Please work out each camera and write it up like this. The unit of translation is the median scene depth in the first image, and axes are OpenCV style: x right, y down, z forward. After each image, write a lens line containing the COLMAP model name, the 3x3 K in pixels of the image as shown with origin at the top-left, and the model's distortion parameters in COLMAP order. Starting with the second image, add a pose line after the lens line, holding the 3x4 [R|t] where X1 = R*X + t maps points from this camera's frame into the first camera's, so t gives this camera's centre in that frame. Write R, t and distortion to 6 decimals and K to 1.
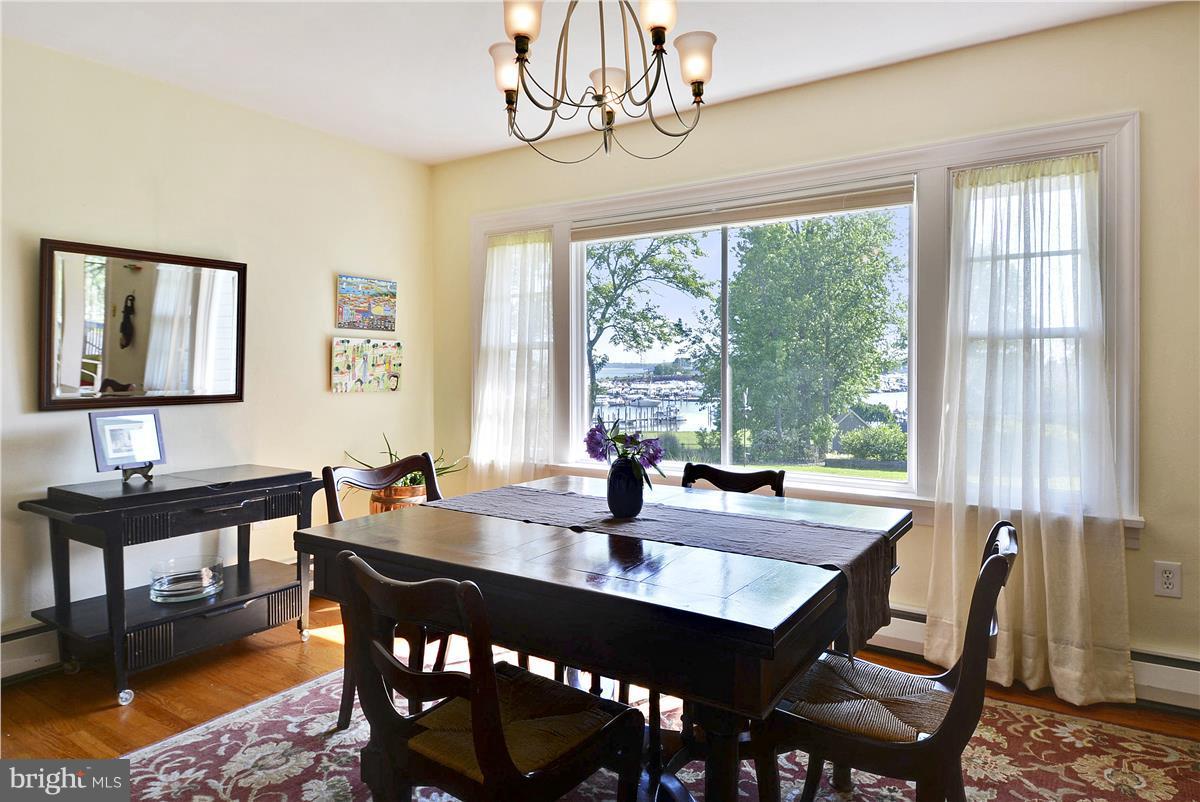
lens RADIAL K [[702.8, 0, 603.4], [0, 702.8, 383.8], [0, 0, 1]] dist [0.033900, -0.034486]
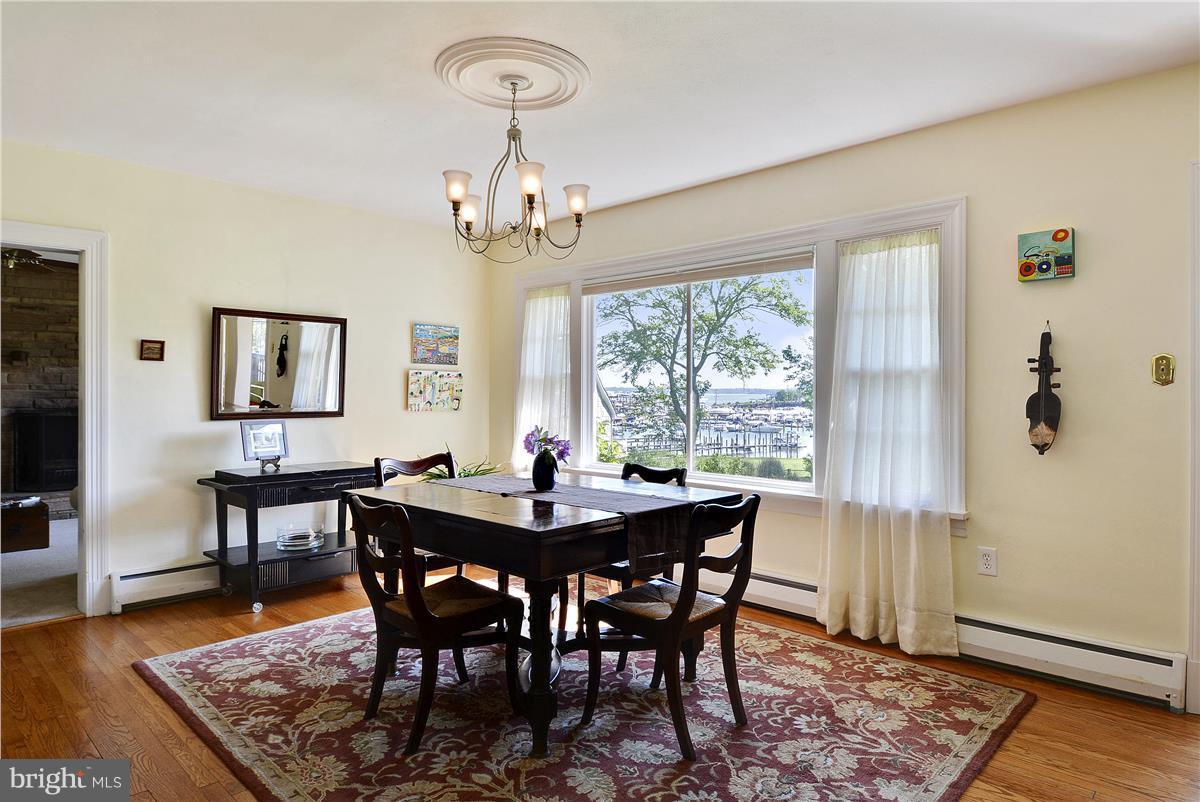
lens RADIAL K [[693.0, 0, 600.0], [0, 693.0, 401.0], [0, 0, 1]] dist [0.029368, -0.000845]
pose [[0.983665, 0.006570, -0.179889, 0.291229], [-0.008592, 0.999908, -0.010465, 0.005479], [0.179804, 0.011840, 0.983631, -0.324325]]
